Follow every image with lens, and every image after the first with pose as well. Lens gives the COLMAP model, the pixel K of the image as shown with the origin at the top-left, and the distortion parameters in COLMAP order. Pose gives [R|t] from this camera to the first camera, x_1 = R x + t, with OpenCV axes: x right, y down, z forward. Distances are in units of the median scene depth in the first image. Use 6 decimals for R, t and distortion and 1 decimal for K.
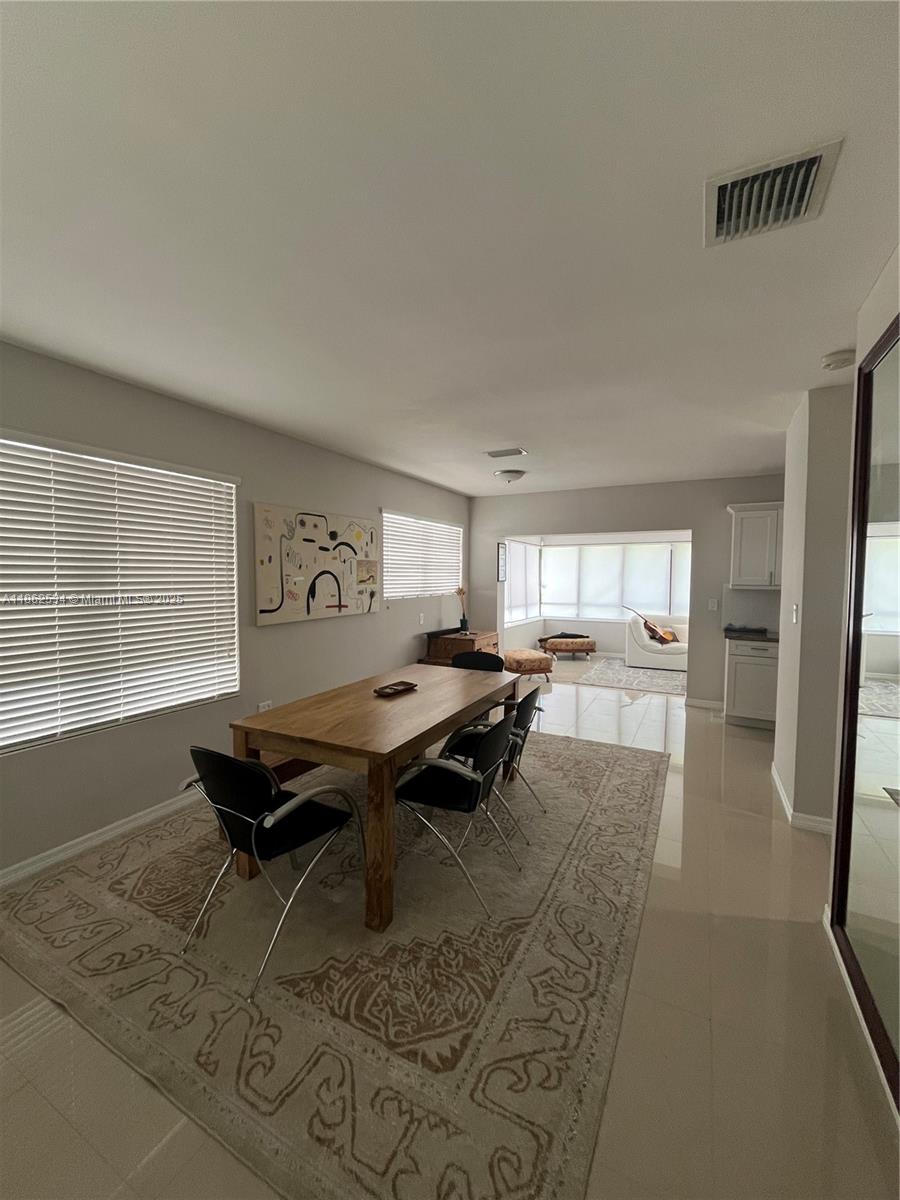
lens RADIAL K [[482.9, 0, 449.3], [0, 482.9, 600.7], [0, 0, 1]] dist [-0.024885, 0.000368]
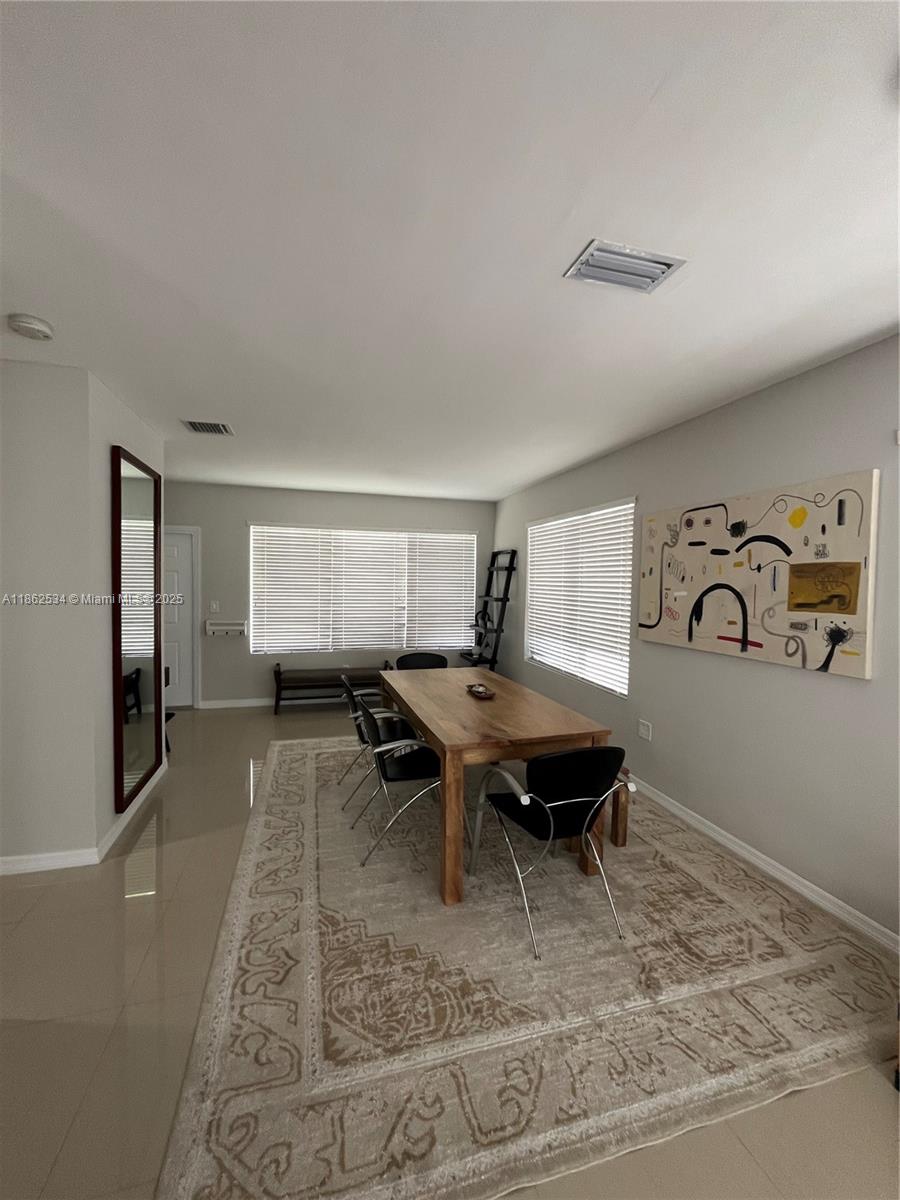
lens RADIAL K [[482.9, 0, 449.2], [0, 482.9, 600.4], [0, 0, 1]] dist [-0.024885, 0.000368]
pose [[-0.727277, 0.018871, -0.686084, 0.495870], [-0.048917, 0.995655, 0.079240, -0.076067], [0.684598, 0.091190, -0.723194, 1.261411]]
